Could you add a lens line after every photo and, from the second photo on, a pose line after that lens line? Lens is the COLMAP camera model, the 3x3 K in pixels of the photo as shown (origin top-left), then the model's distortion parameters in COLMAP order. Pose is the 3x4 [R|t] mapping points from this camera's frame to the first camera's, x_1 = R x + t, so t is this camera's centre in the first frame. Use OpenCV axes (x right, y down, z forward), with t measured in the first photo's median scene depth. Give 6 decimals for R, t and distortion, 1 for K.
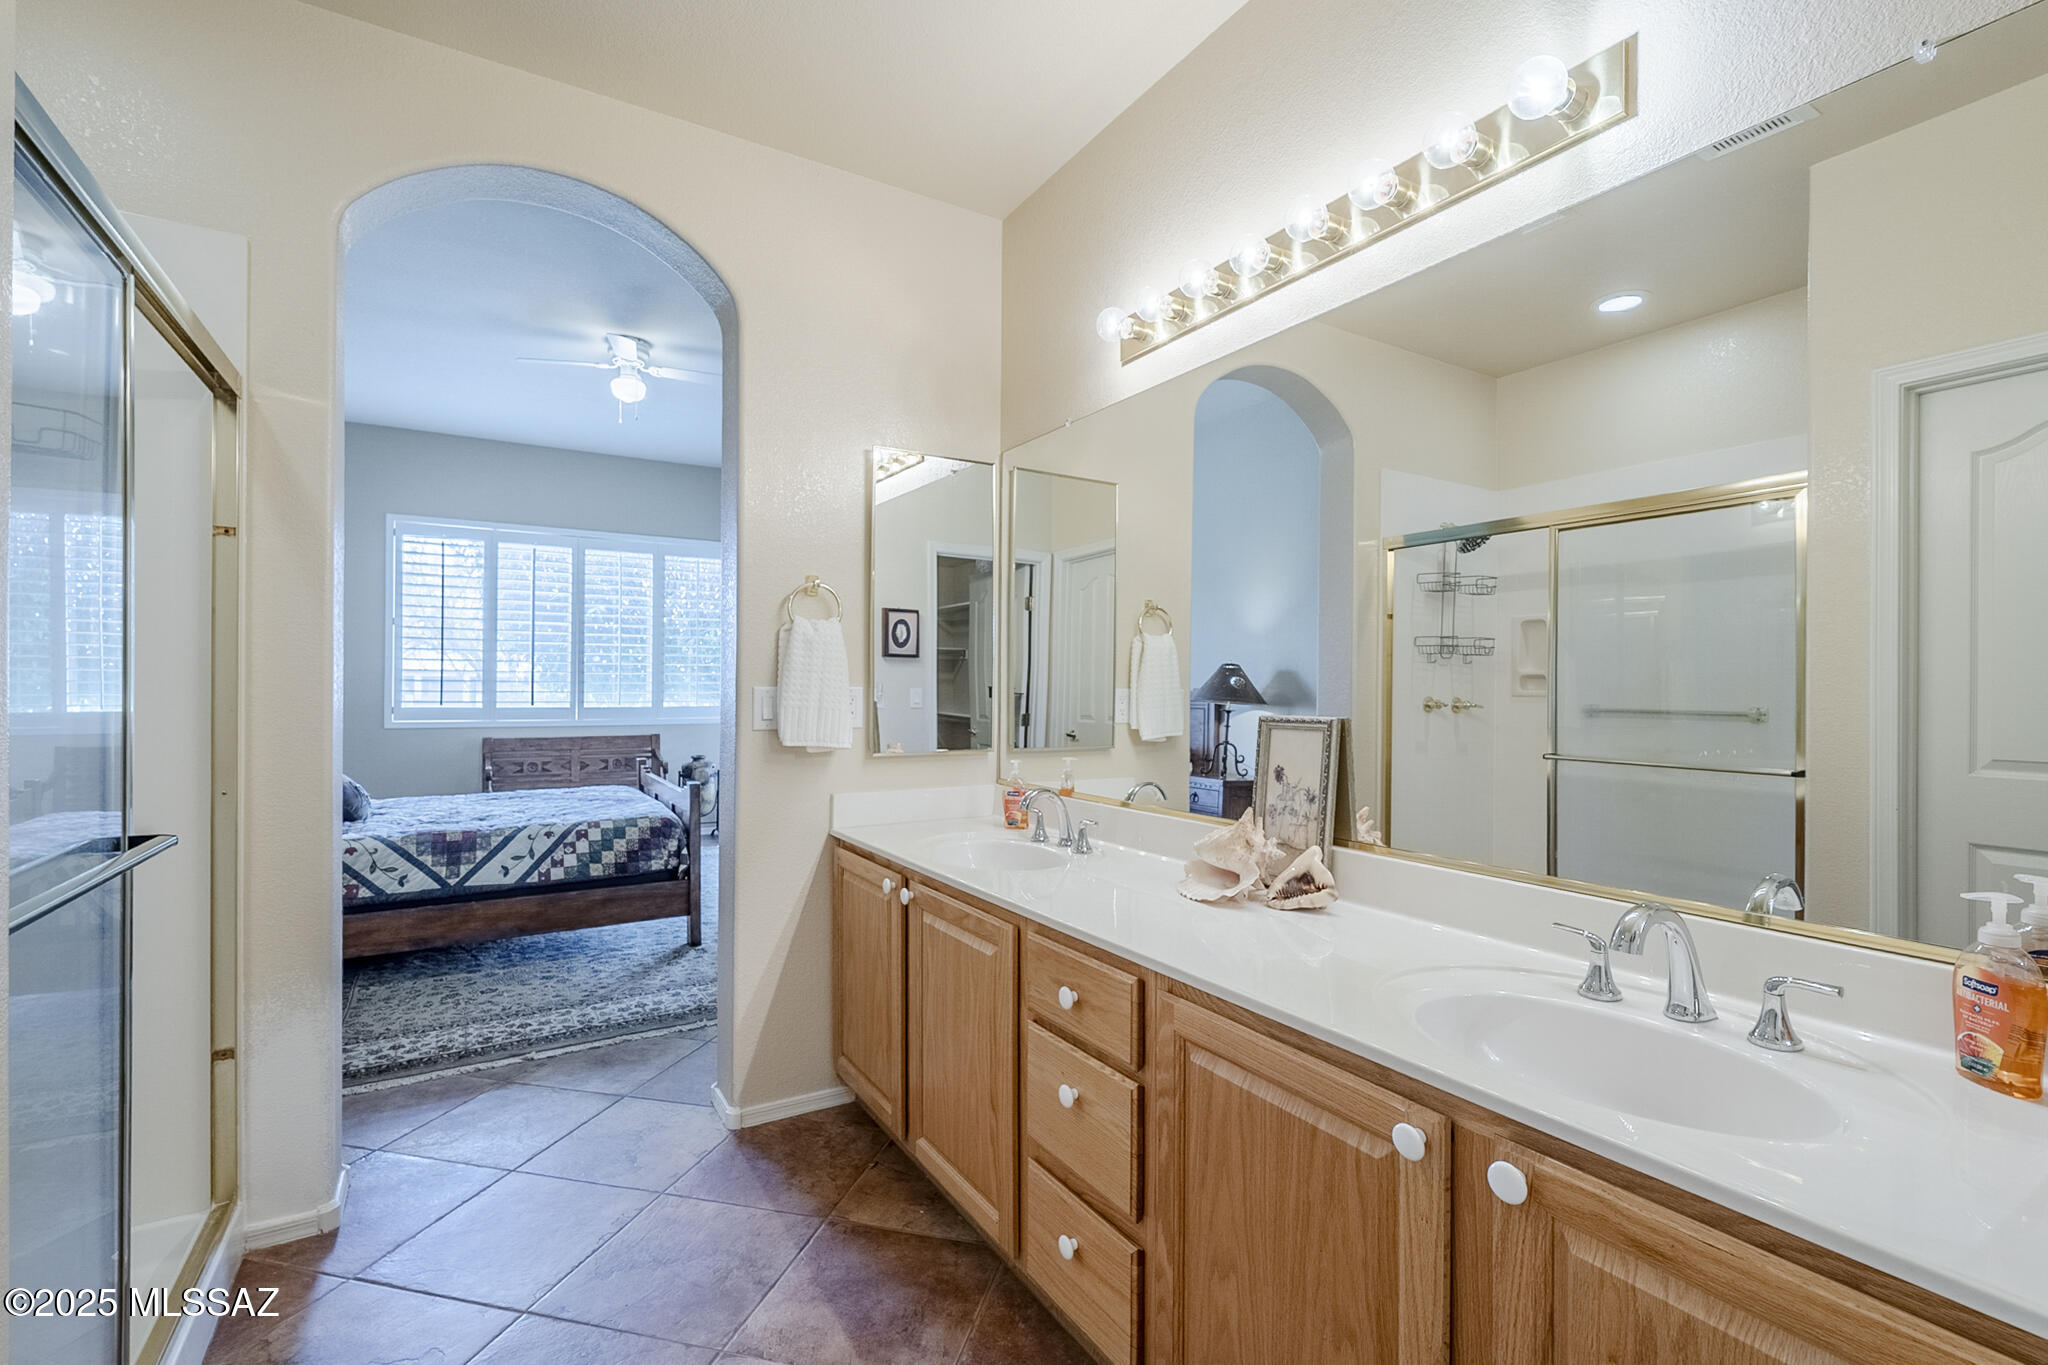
lens RADIAL K [[919.9, 0, 1026.5], [0, 919.9, 688.9], [0, 0, 1]] dist [-0.002760, -0.000431]
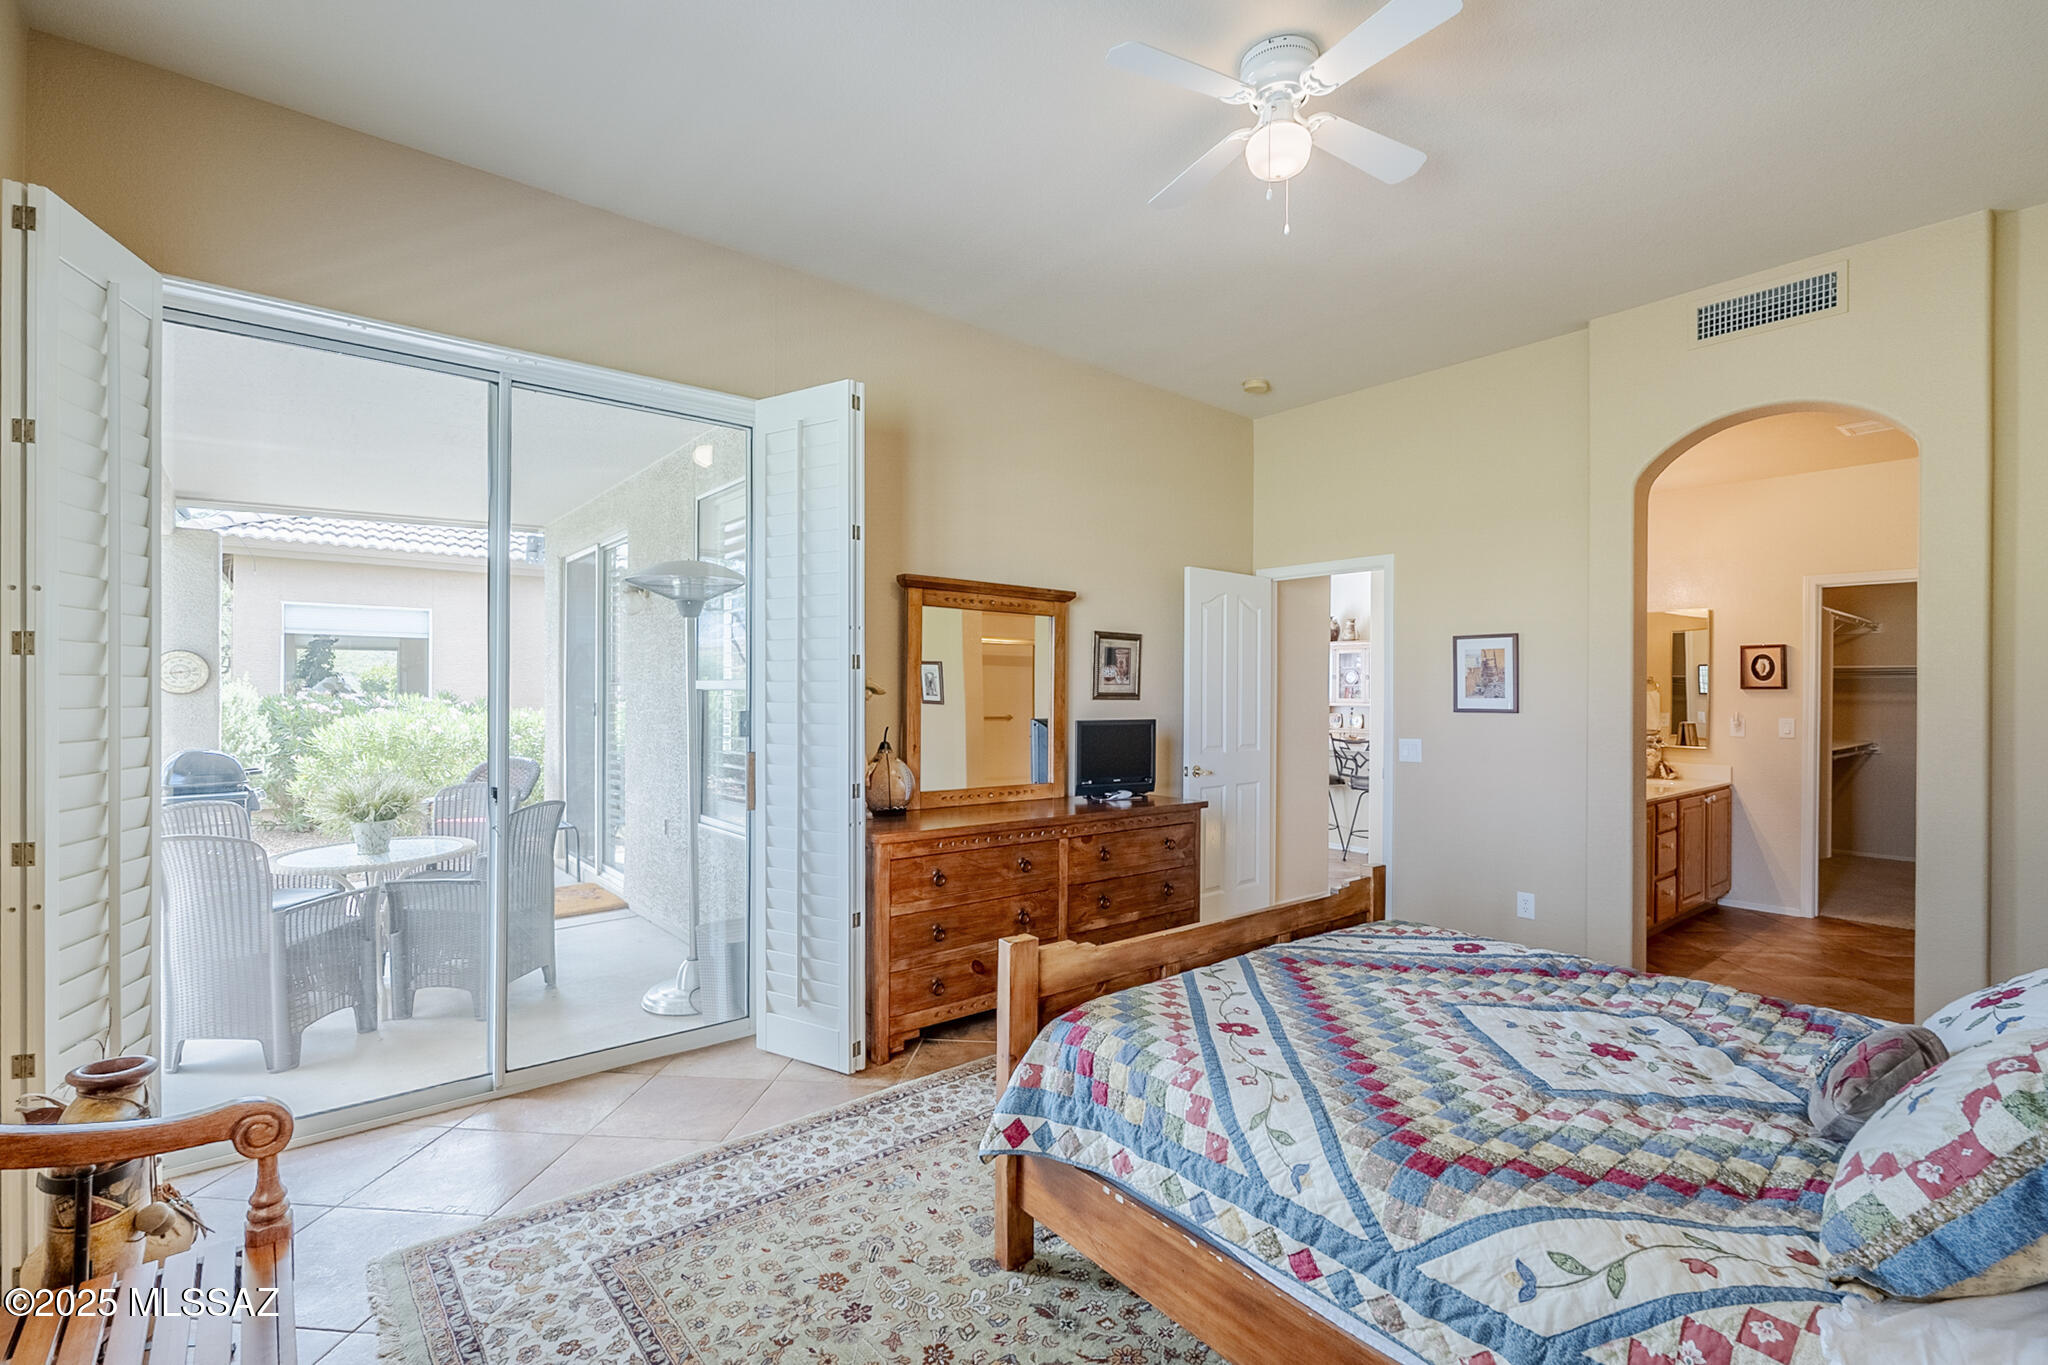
lens RADIAL K [[919.9, 0, 1025.3], [0, 919.9, 691.9], [0, 0, 1]] dist [-0.002760, -0.000431]
pose [[-0.151795, -0.001377, 0.988411, -0.899336], [-0.005868, 0.999983, 0.000492, -0.037434], [-0.988395, -0.005725, -0.151800, 1.161426]]
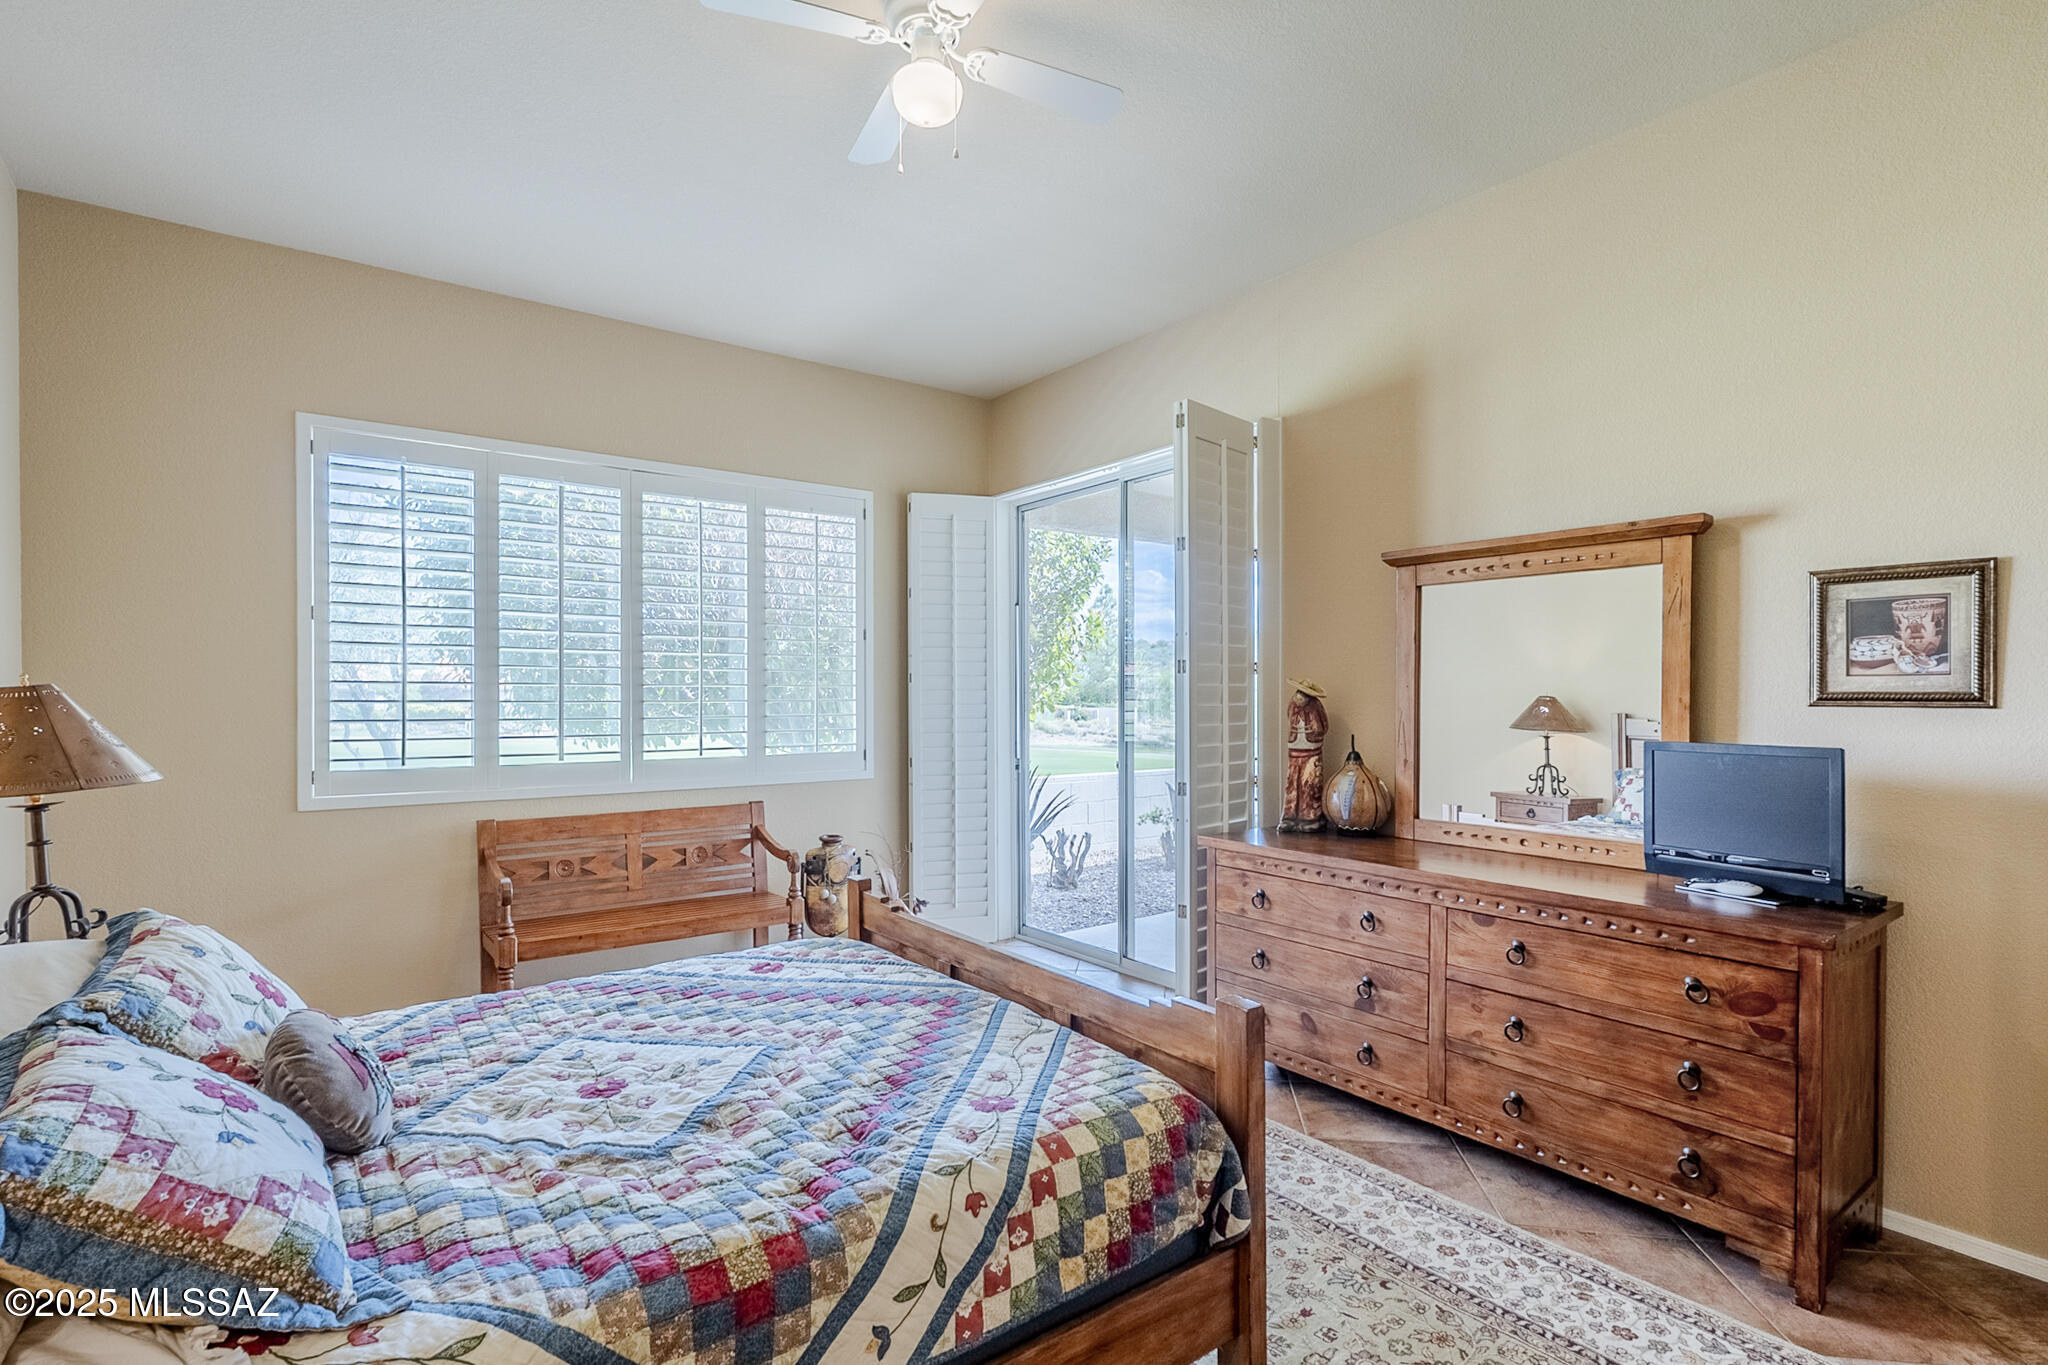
lens RADIAL K [[964.9, 0, 1019.4], [0, 964.9, 697.1], [0, 0, 1]] dist [0.000279, -0.002328]
pose [[0.993993, -0.002611, 0.109413, -0.528485], [0.002331, 0.999994, 0.002690, -0.036887], [-0.109419, -0.002419, 0.993993, 0.612488]]
